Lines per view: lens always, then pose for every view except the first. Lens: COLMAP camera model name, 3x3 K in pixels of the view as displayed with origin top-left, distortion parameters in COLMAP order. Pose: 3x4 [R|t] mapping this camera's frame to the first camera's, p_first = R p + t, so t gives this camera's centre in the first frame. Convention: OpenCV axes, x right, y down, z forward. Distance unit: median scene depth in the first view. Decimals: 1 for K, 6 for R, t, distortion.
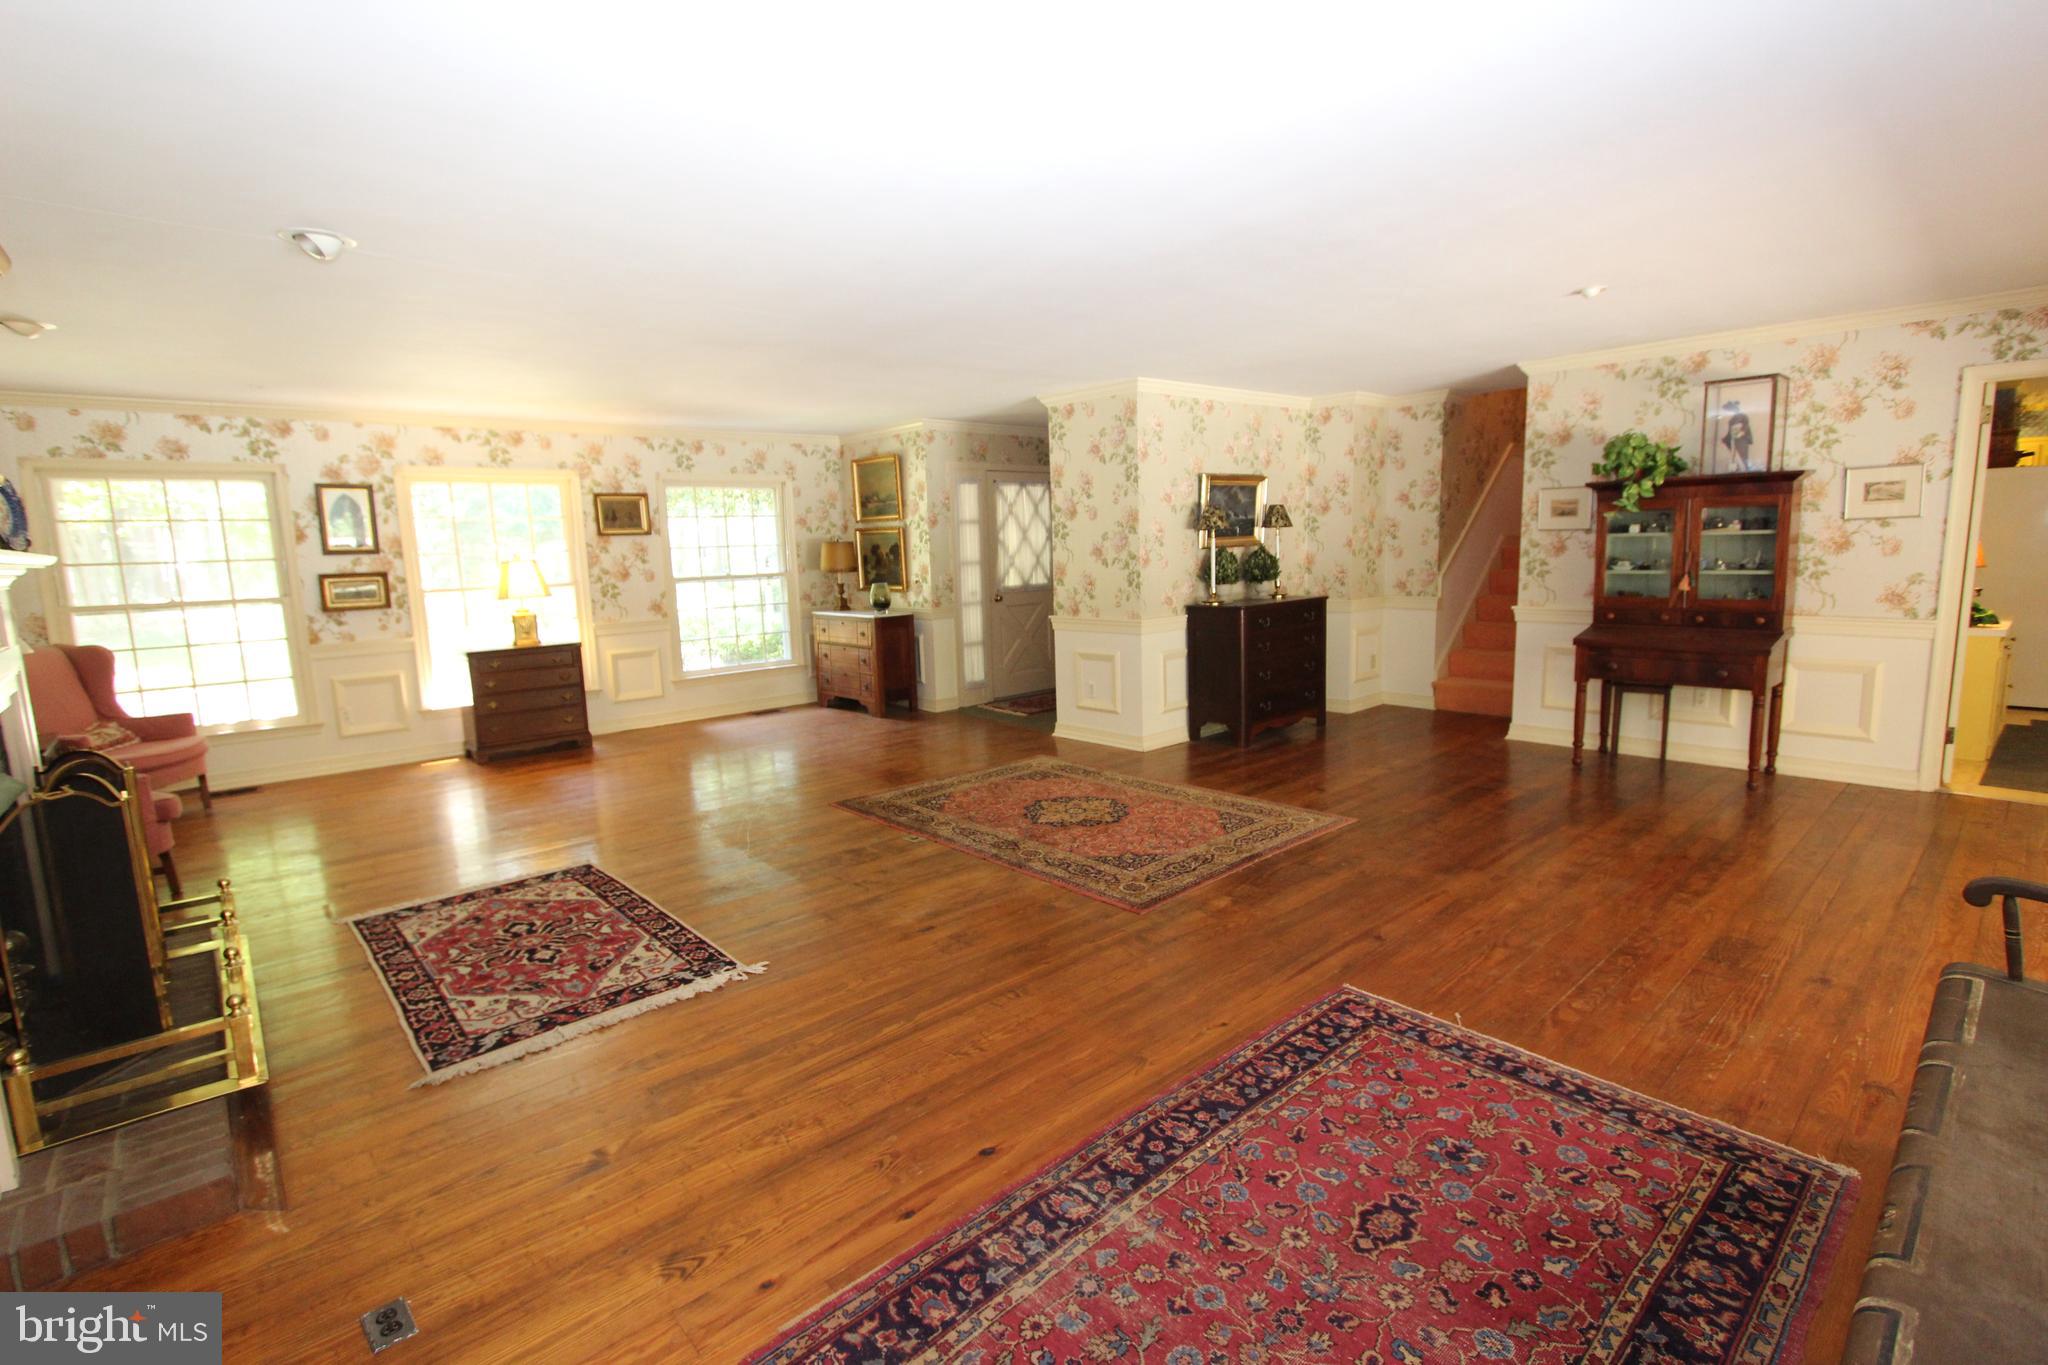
lens RADIAL K [[946.4, 0, 1026.5], [0, 946.4, 684.6], [0, 0, 1]] dist [-0.024022, 0.004741]
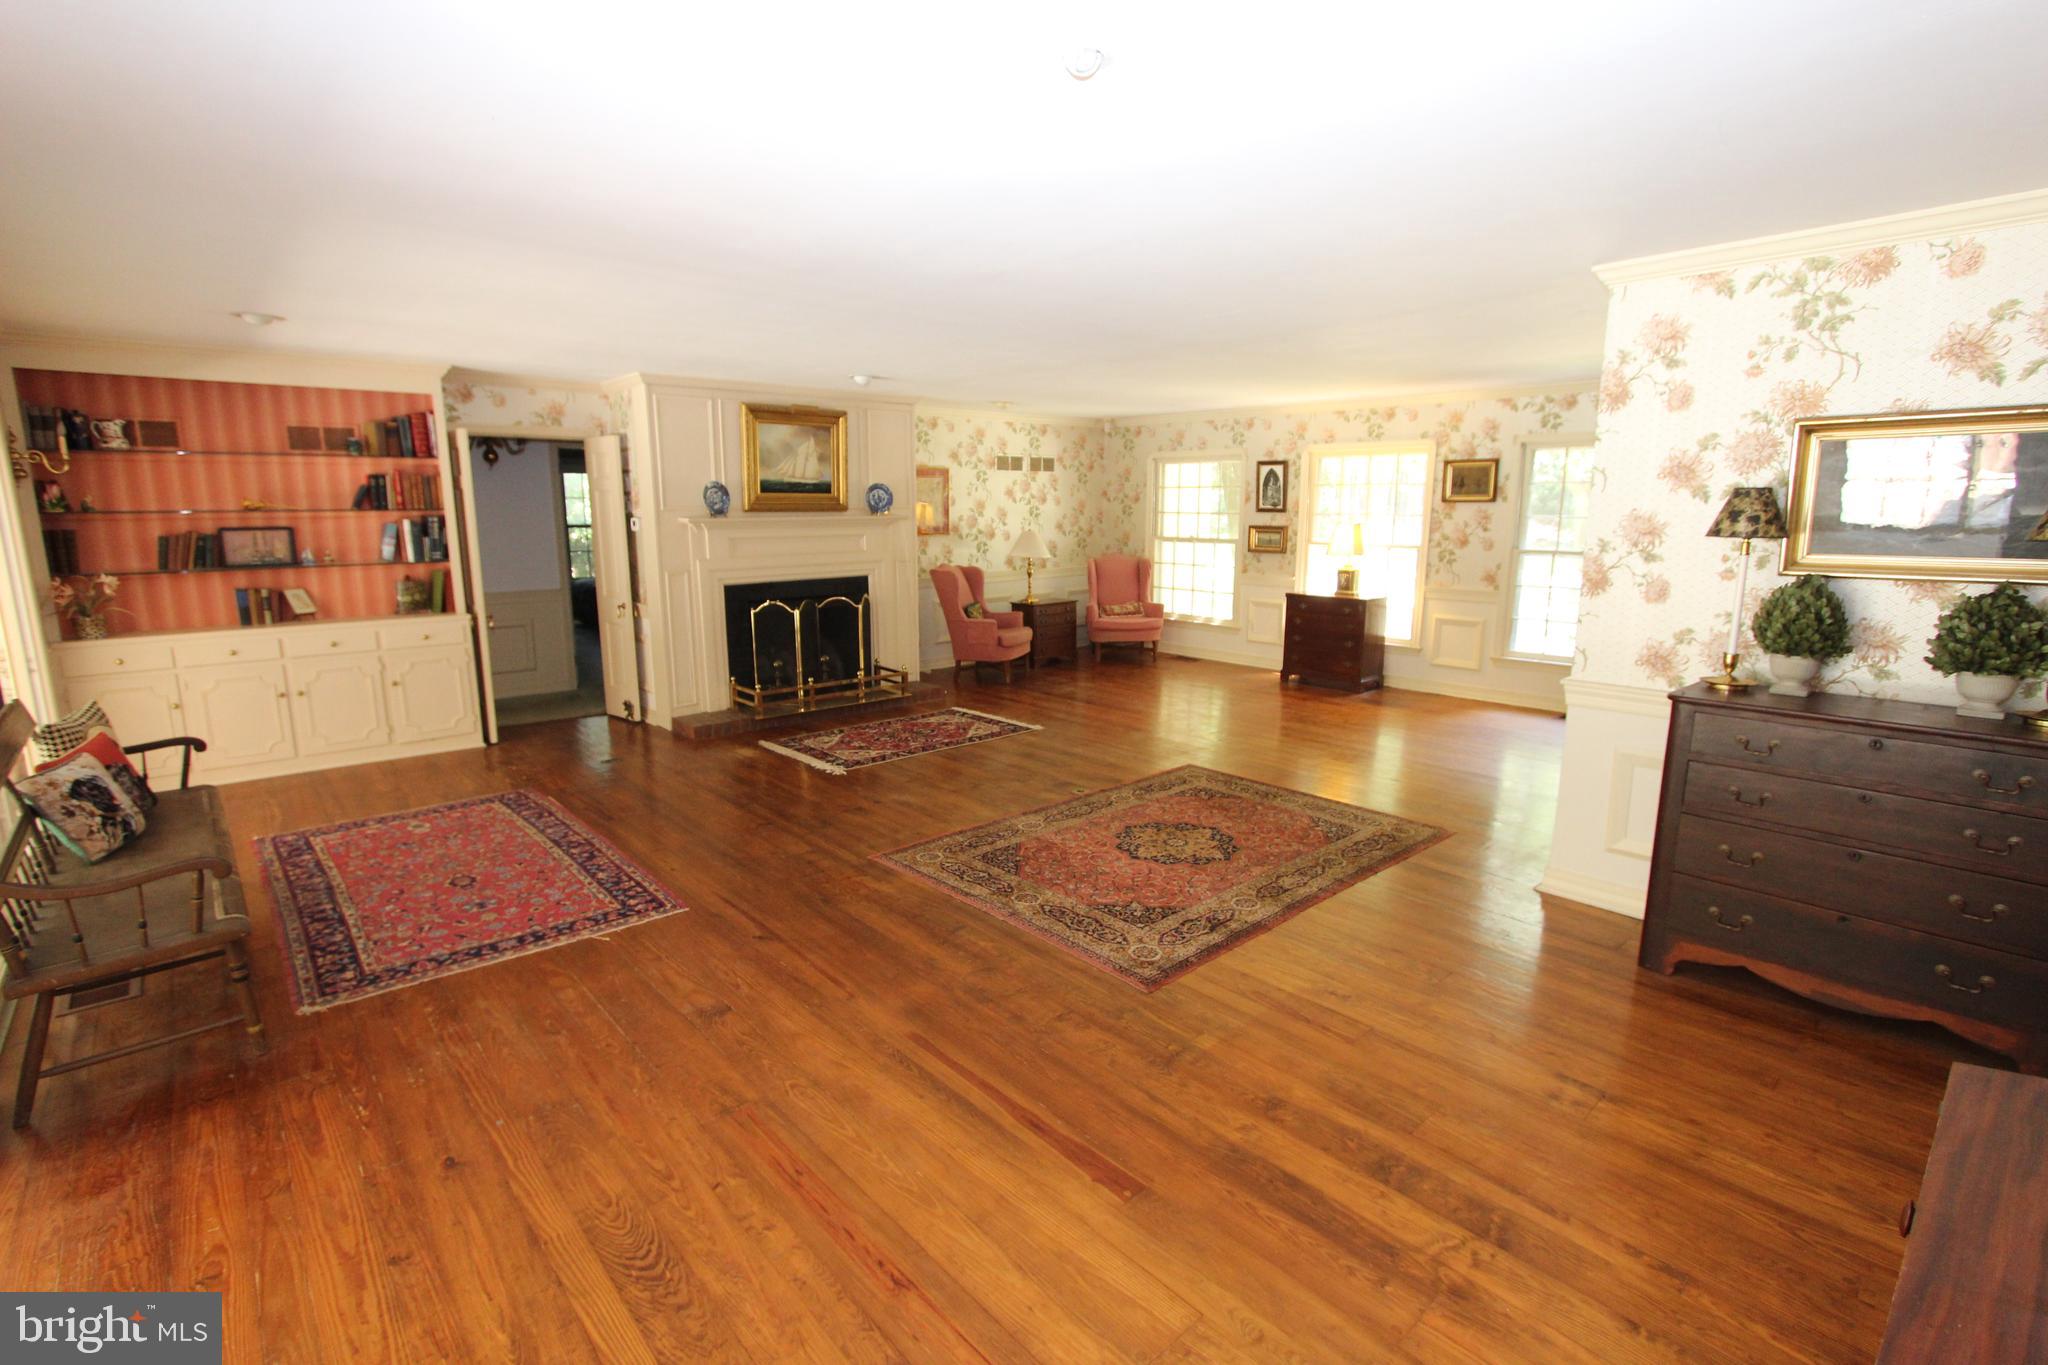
lens RADIAL K [[946.4, 0, 1018.9], [0, 946.4, 684.5], [0, 0, 1]] dist [-0.024022, 0.004741]
pose [[-0.004716, 0.218258, -0.975880, 0.710919], [-0.144564, 0.965490, 0.216633, -0.145267], [0.989484, 0.142099, 0.026999, 0.646648]]
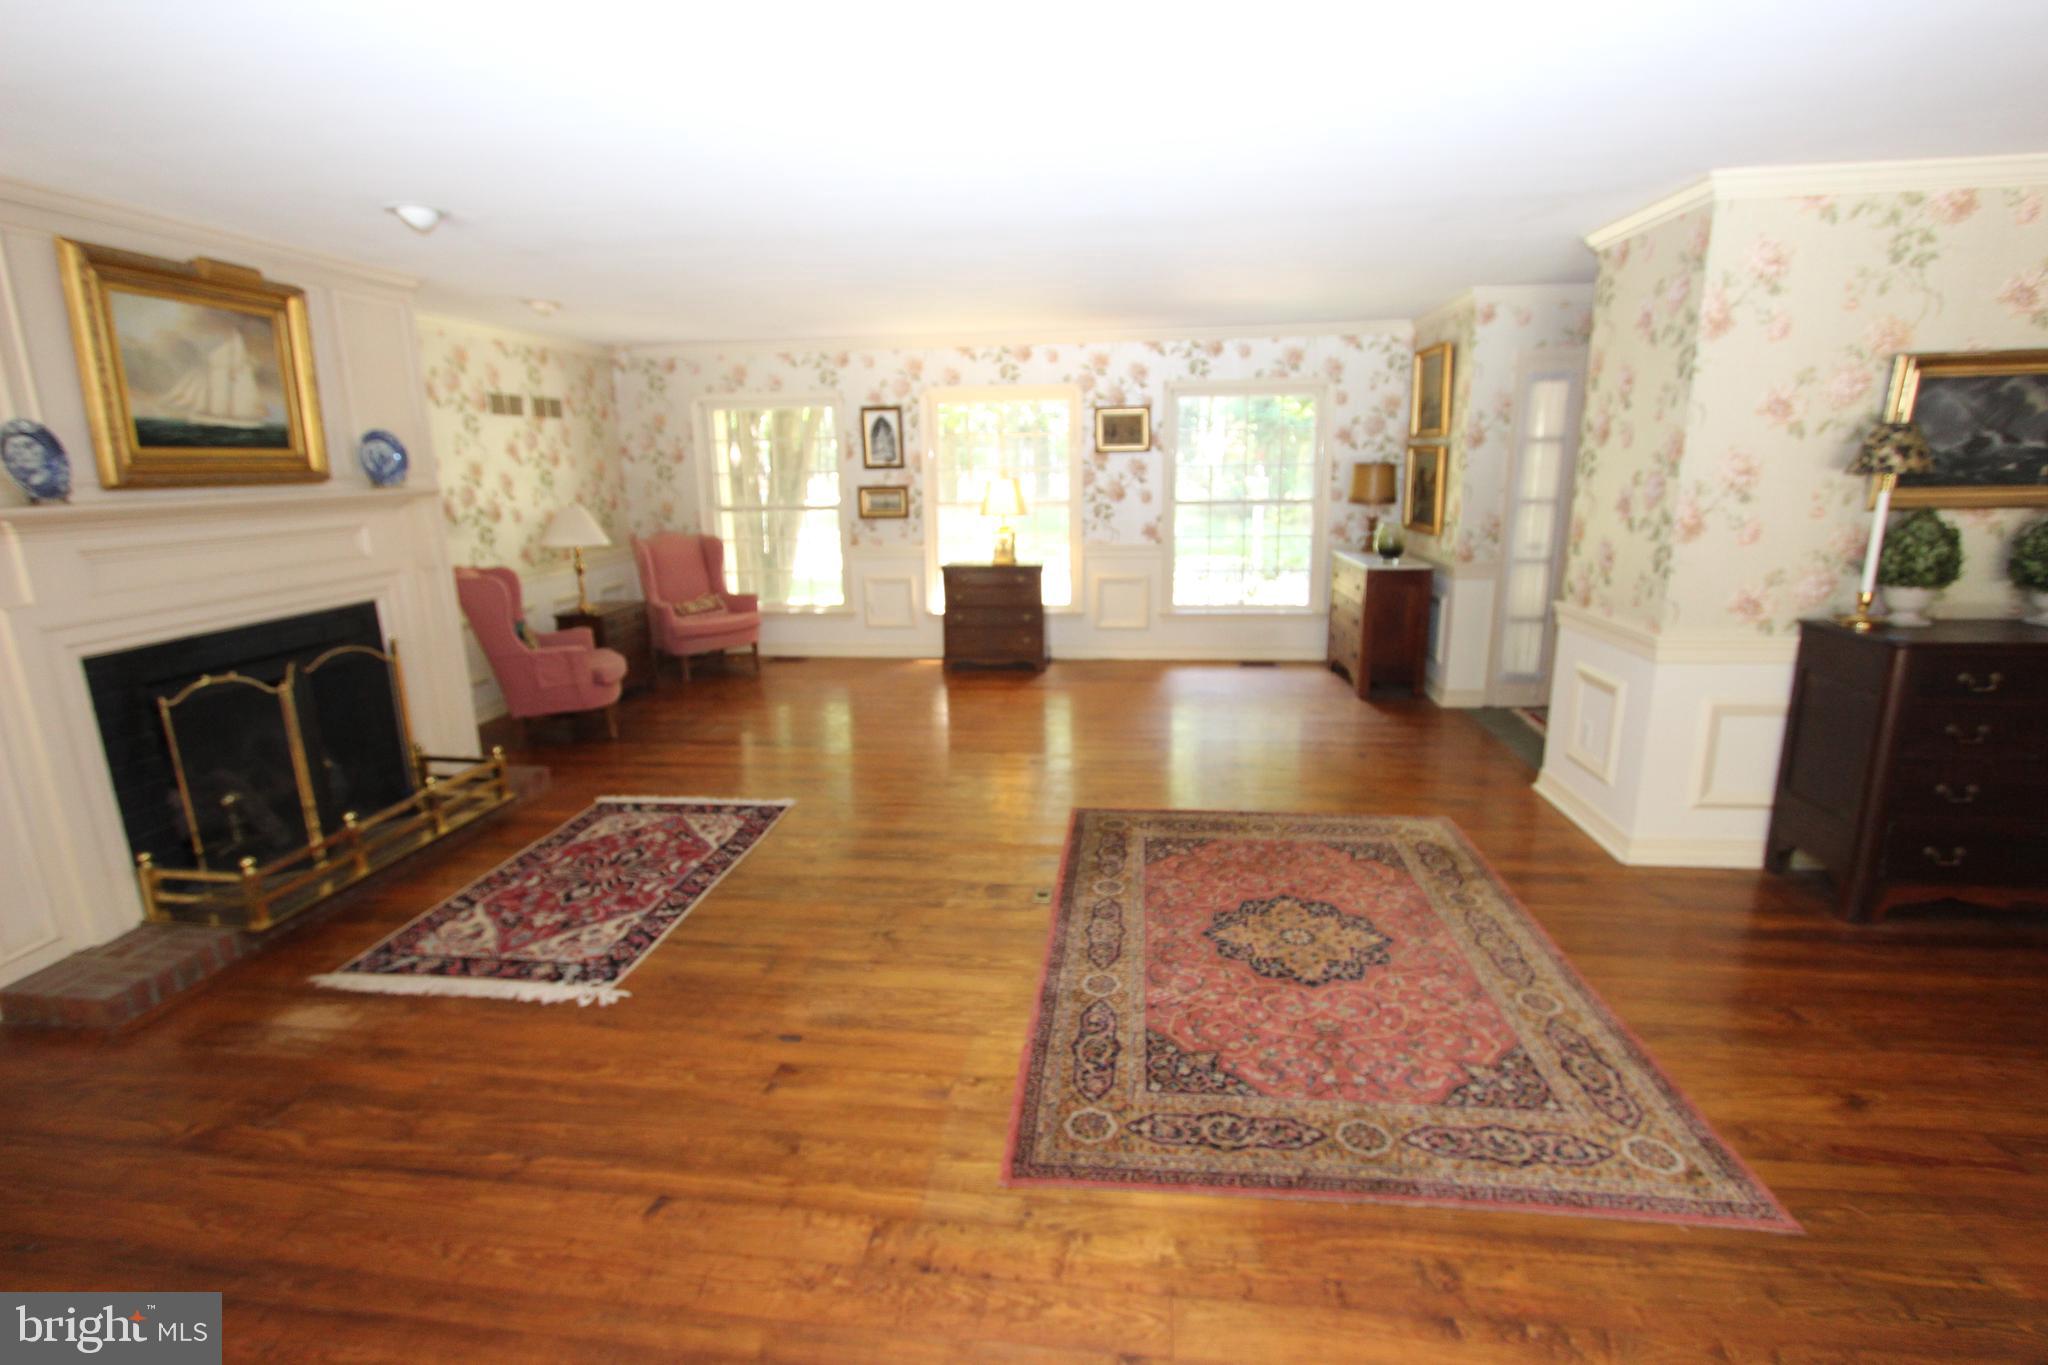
lens RADIAL K [[946.4, 0, 1021.1], [0, 946.4, 679.3], [0, 0, 1]] dist [-0.024022, 0.004741]
pose [[0.656189, 0.190271, -0.730214, 0.282834], [-0.112663, 0.981545, 0.154518, -0.086831], [0.746139, -0.019124, 0.665516, 0.363407]]
